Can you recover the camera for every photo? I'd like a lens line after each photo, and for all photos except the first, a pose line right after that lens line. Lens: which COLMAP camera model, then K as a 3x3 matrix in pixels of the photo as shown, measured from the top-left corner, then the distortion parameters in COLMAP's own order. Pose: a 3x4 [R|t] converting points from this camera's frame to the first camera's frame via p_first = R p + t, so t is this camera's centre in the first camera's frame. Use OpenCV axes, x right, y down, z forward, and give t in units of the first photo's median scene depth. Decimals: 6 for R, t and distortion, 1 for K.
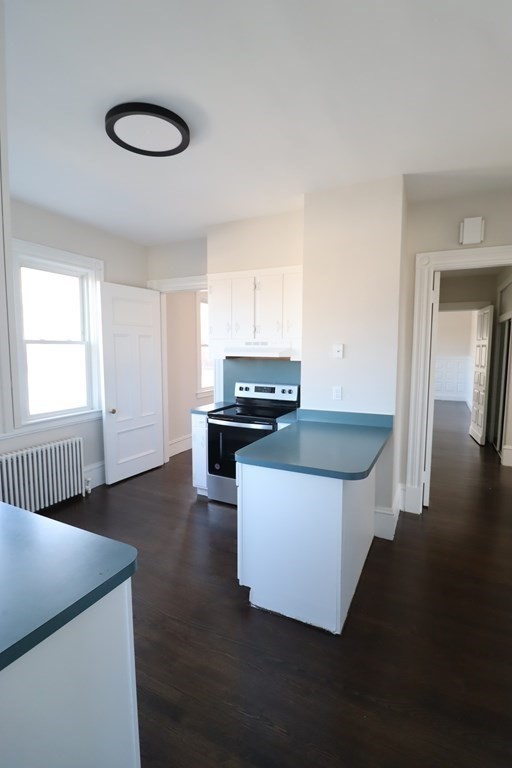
lens RADIAL K [[362.3, 0, 260.2], [0, 362.3, 382.9], [0, 0, 1]] dist [-0.001748, -0.000091]
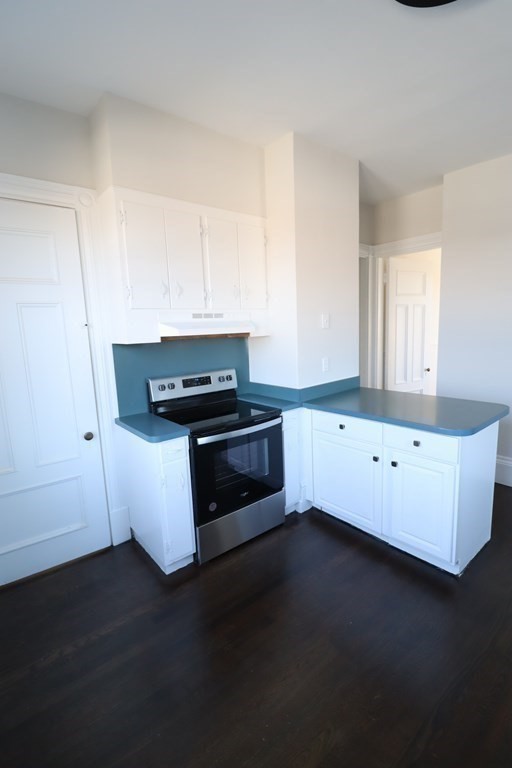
lens RADIAL K [[362.3, 0, 258.4], [0, 362.3, 381.8], [0, 0, 1]] dist [-0.001748, -0.000091]
pose [[0.394199, -0.157528, 0.905424, -0.620118], [0.125990, 0.985161, 0.116549, -0.052111], [-0.910348, 0.068131, 0.408197, 0.633485]]
